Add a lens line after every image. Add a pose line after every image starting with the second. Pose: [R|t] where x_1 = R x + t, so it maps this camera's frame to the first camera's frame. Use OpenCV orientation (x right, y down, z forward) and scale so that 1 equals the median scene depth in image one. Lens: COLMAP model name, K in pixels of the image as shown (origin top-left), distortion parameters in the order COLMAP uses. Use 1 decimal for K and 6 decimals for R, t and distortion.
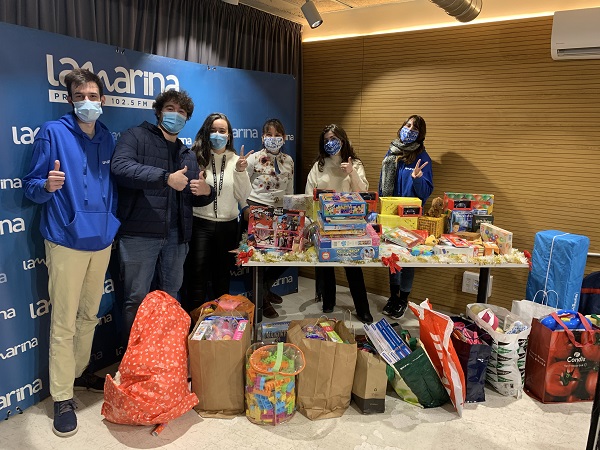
lens RADIAL K [[469.1, 0, 300.0], [0, 469.1, 225.0], [0, 0, 1]] dist [0.009451, 0.003609]
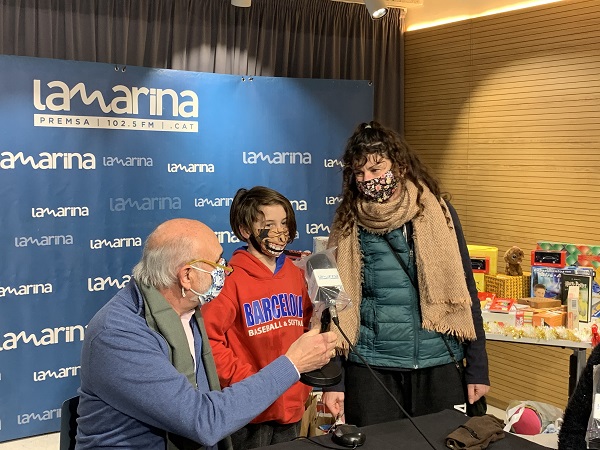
lens RADIAL K [[847.6, 0, 286.6], [0, 847.6, 210.8], [0, 0, 1]] dist [0.170747, -0.024383]
pose [[0.913070, 0.016995, -0.407448, 0.548811], [-0.072576, 0.989953, -0.121347, 0.072701], [0.401292, 0.140369, 0.905130, -0.304365]]
